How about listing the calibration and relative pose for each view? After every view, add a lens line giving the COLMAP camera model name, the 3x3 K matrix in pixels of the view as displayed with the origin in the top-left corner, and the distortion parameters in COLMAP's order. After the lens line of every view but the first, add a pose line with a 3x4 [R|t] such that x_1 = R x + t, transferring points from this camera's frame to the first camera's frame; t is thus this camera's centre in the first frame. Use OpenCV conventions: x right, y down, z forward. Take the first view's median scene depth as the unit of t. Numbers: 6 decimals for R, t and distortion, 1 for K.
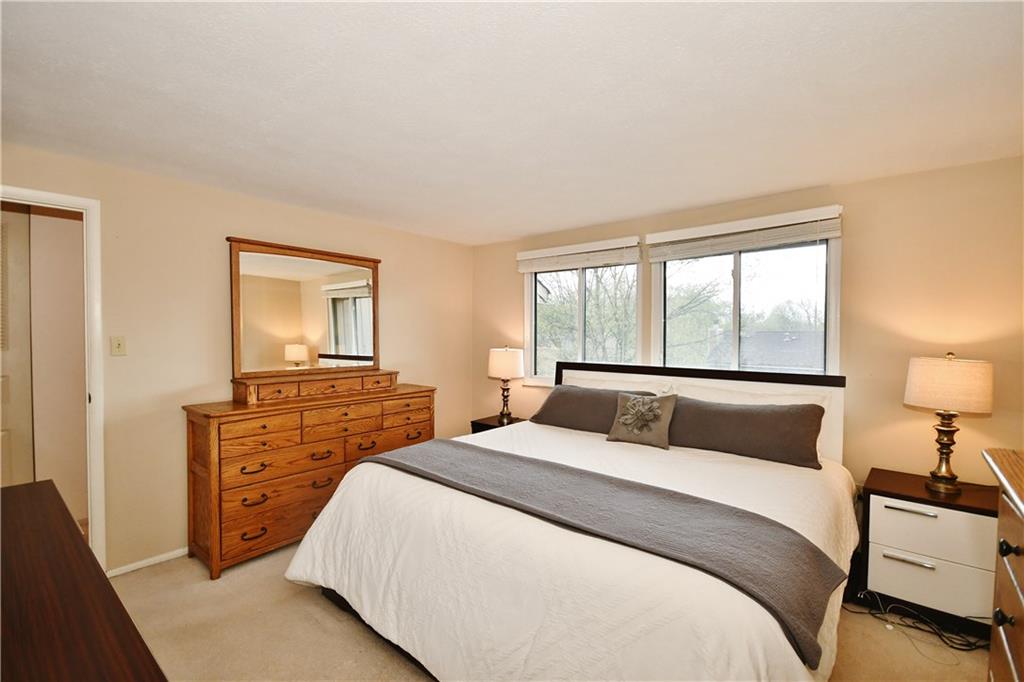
lens RADIAL K [[444.1, 0, 512.0], [0, 444.1, 341.0], [0, 0, 1]] dist [-0.000706, -0.025151]
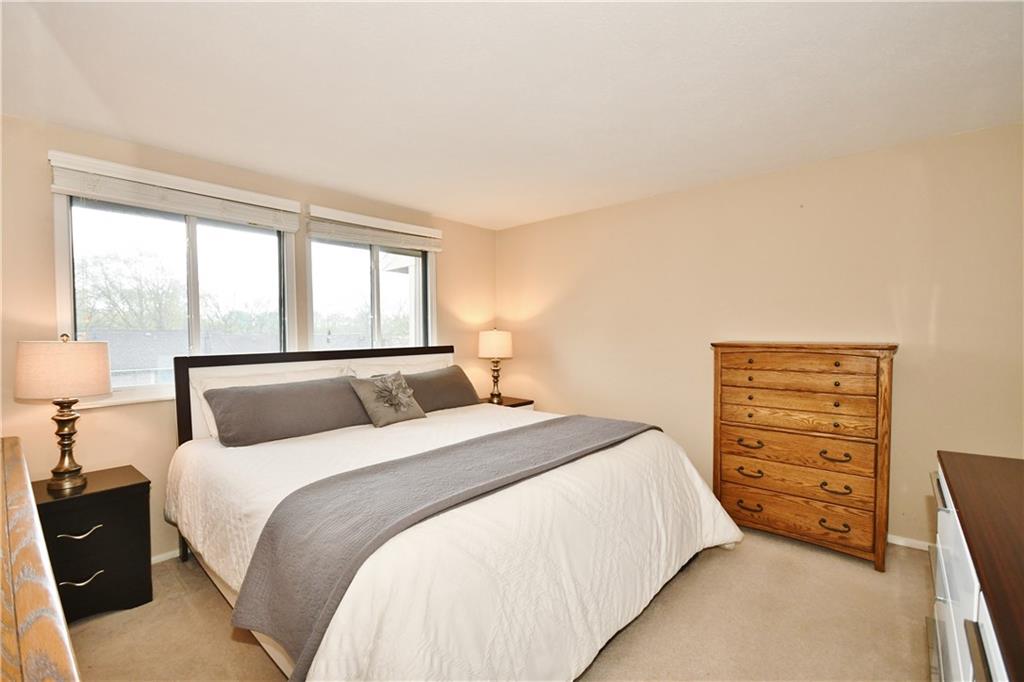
lens RADIAL K [[454.8, 0, 512.0], [0, 454.8, 341.0], [0, 0, 1]] dist [0.015119, -0.014878]
pose [[-0.004876, -0.041157, 0.999141, -0.796362], [0.007060, 0.999126, 0.041191, 0.000463], [-0.999963, 0.007255, -0.004581, 0.756328]]
